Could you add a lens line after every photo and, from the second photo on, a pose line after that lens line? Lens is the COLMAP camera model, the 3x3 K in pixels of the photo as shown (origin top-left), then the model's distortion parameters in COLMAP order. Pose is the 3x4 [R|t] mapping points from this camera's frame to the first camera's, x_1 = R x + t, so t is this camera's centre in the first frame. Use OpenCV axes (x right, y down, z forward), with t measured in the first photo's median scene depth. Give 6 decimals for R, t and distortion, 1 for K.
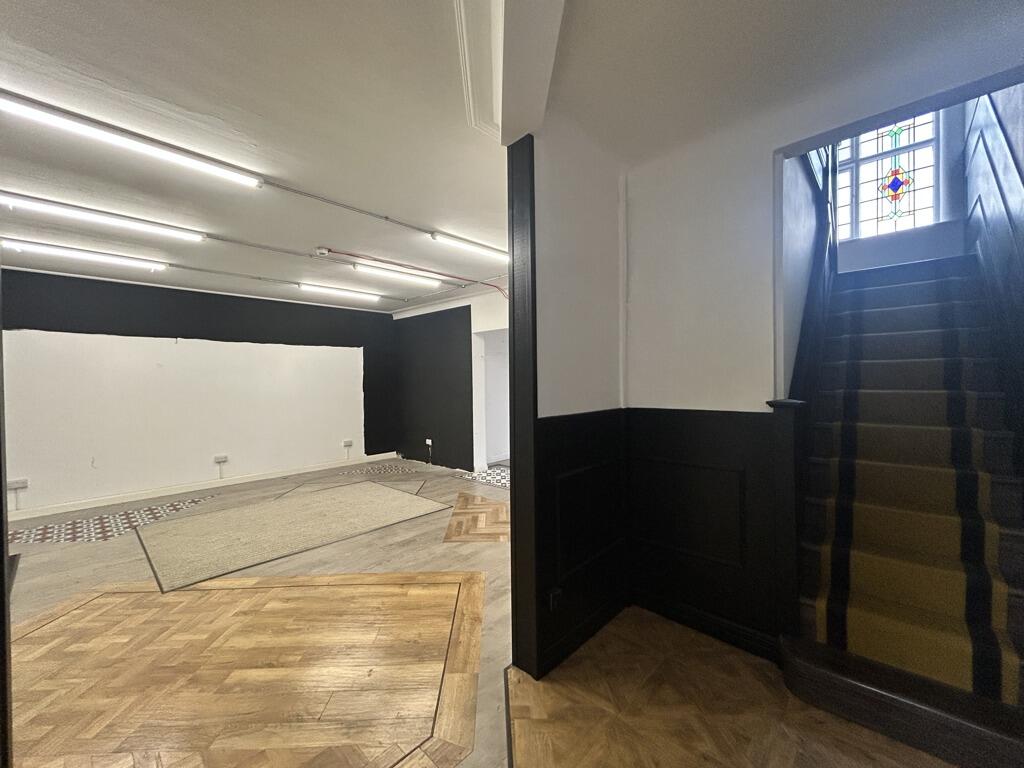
lens RADIAL K [[408.3, 0, 507.1], [0, 408.3, 382.3], [0, 0, 1]] dist [-0.001558, -0.000111]
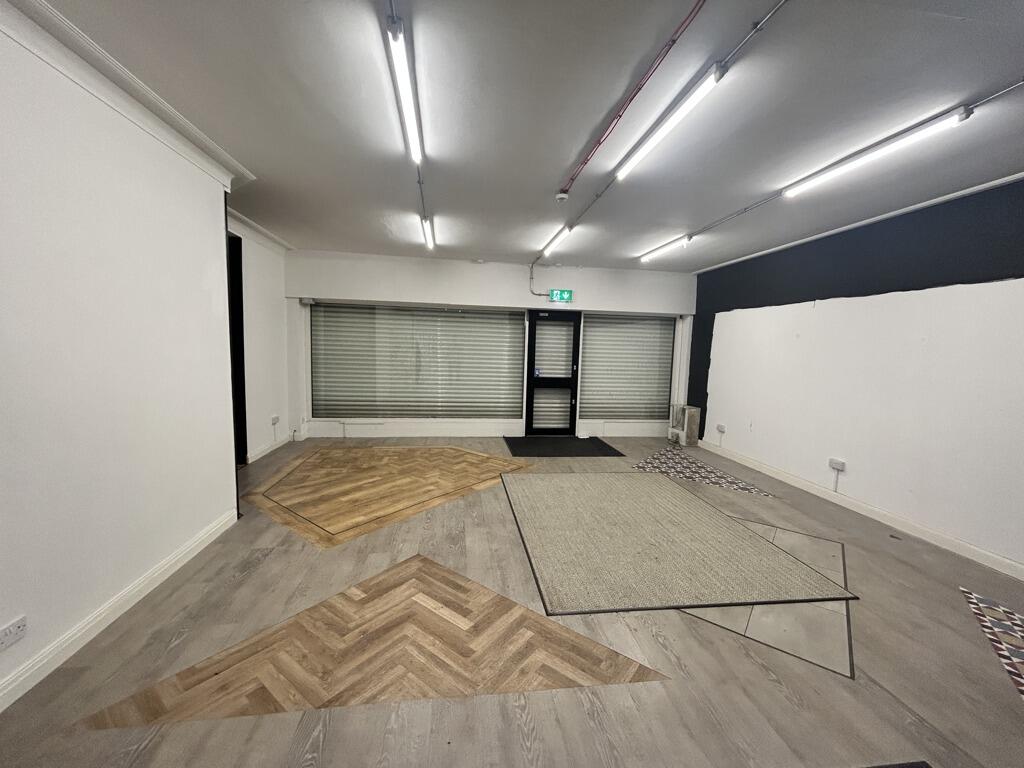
lens RADIAL K [[425.4, 0, 512.0], [0, 425.4, 384.0], [0, 0, 1]] dist [-0.001243, -0.000034]
pose [[-0.631296, 0.068328, -0.772526, 0.258524], [-0.024693, 0.993835, 0.108081, -0.019312], [0.775149, 0.087307, -0.625717, 1.239099]]
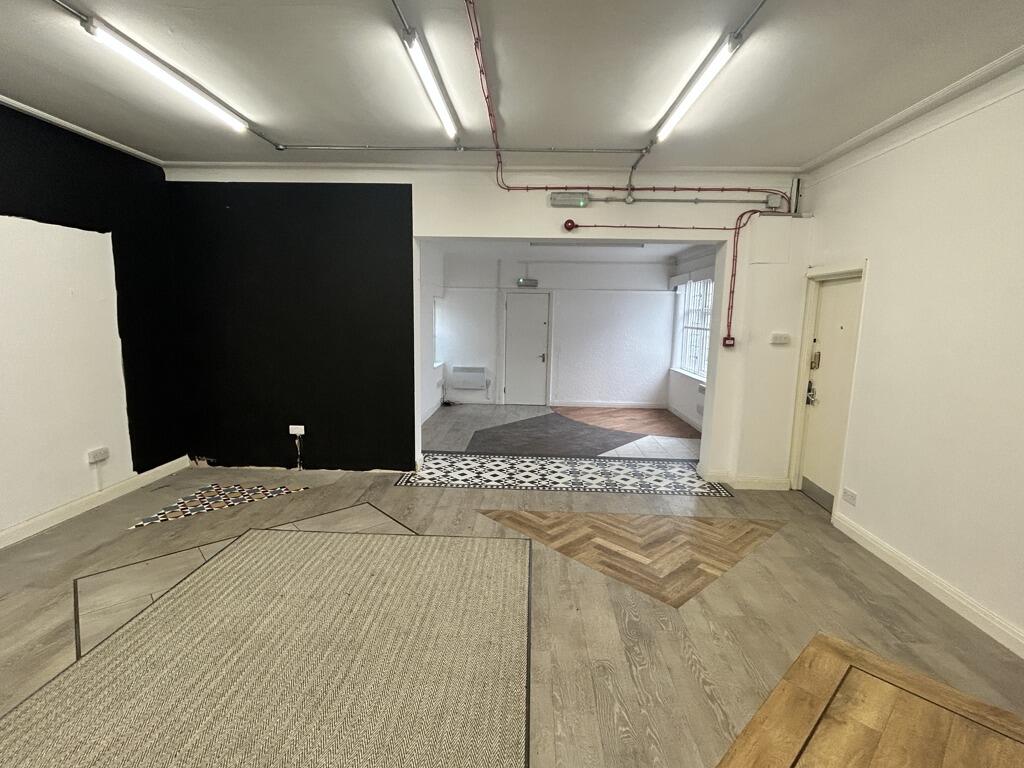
lens RADIAL K [[476.9, 0, 512.0], [0, 476.9, 384.0], [0, 0, 1]] dist [-0.012921, -0.000605]
pose [[0.759205, -0.060809, 0.648005, -0.577111], [-0.027736, 0.991699, 0.125556, -0.003620], [-0.650261, -0.113296, 0.751216, 0.519310]]
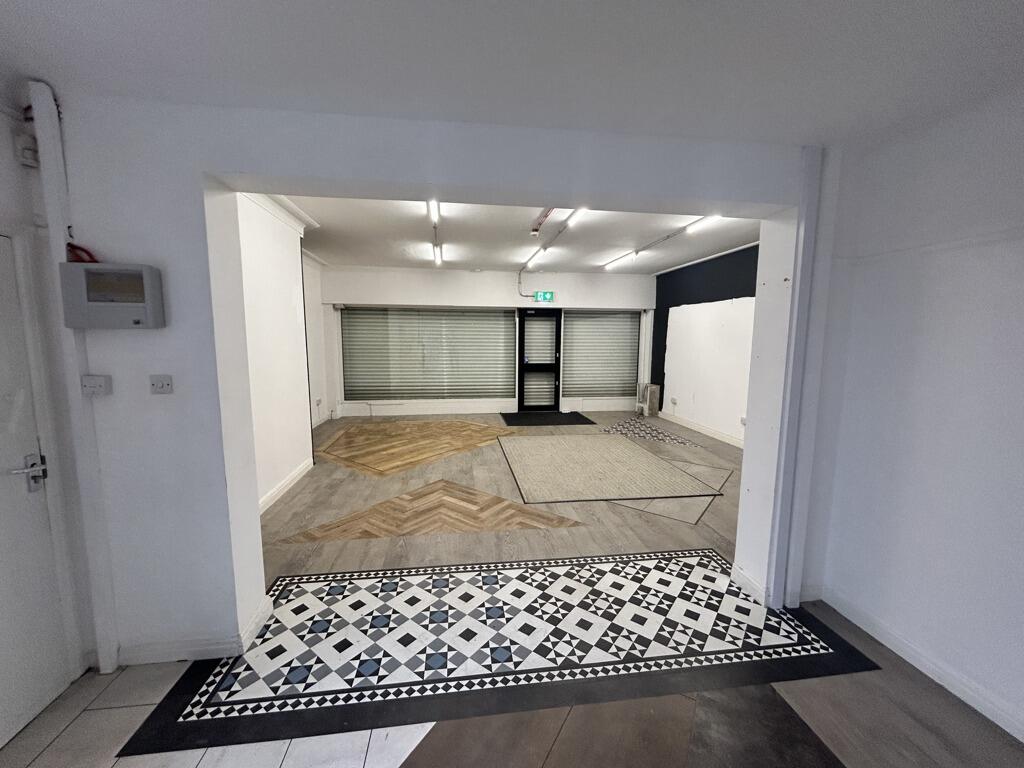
lens RADIAL K [[425.4, 0, 512.0], [0, 425.4, 384.0], [0, 0, 1]] dist [-0.001243, -0.000034]
pose [[-0.629114, 0.099639, -0.770901, 0.487856], [-0.001109, 0.991634, 0.129074, -0.031275], [0.777312, 0.082057, -0.623741, 1.454174]]
